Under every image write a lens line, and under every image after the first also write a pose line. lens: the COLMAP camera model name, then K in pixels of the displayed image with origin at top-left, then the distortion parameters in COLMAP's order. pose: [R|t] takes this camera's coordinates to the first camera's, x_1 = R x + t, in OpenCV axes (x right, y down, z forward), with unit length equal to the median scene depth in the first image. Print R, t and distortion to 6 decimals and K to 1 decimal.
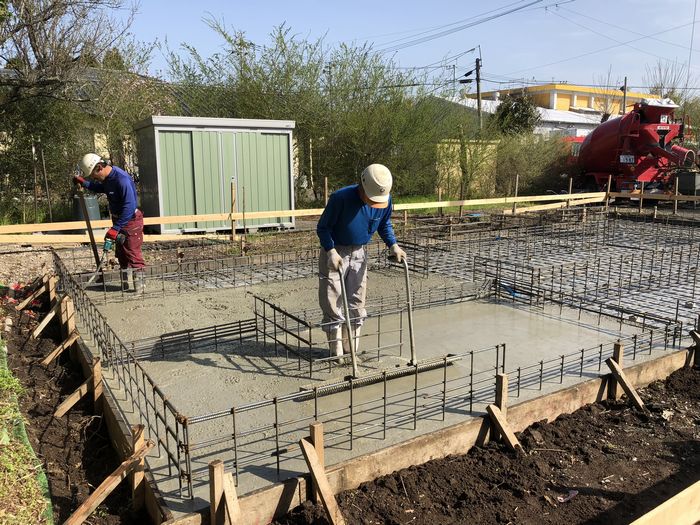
lens RADIAL K [[566.3, 0, 350.0], [0, 566.3, 262.5], [0, 0, 1]] dist [0.007035, 0.000220]
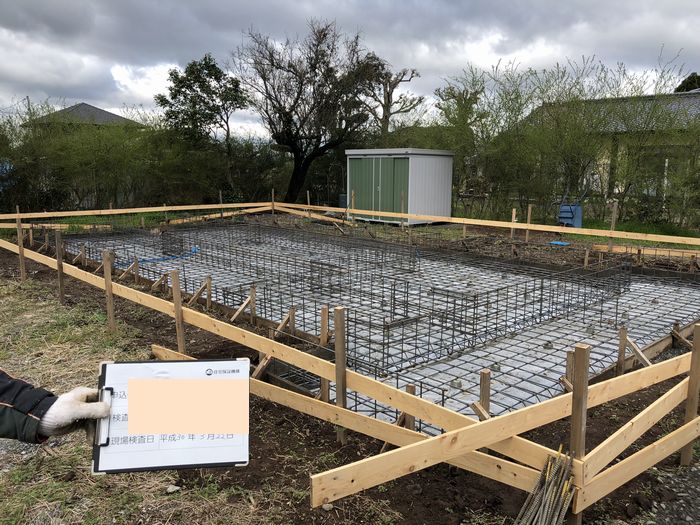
lens RADIAL K [[566.3, 0, 350.0], [0, 566.3, 262.5], [0, 0, 1]] dist [0.007035, 0.000220]
pose [[0.184923, 0.161657, -0.969366, 1.257972], [-0.186048, 0.974300, 0.126988, -0.134136], [0.964982, 0.156866, 0.210246, 0.641858]]
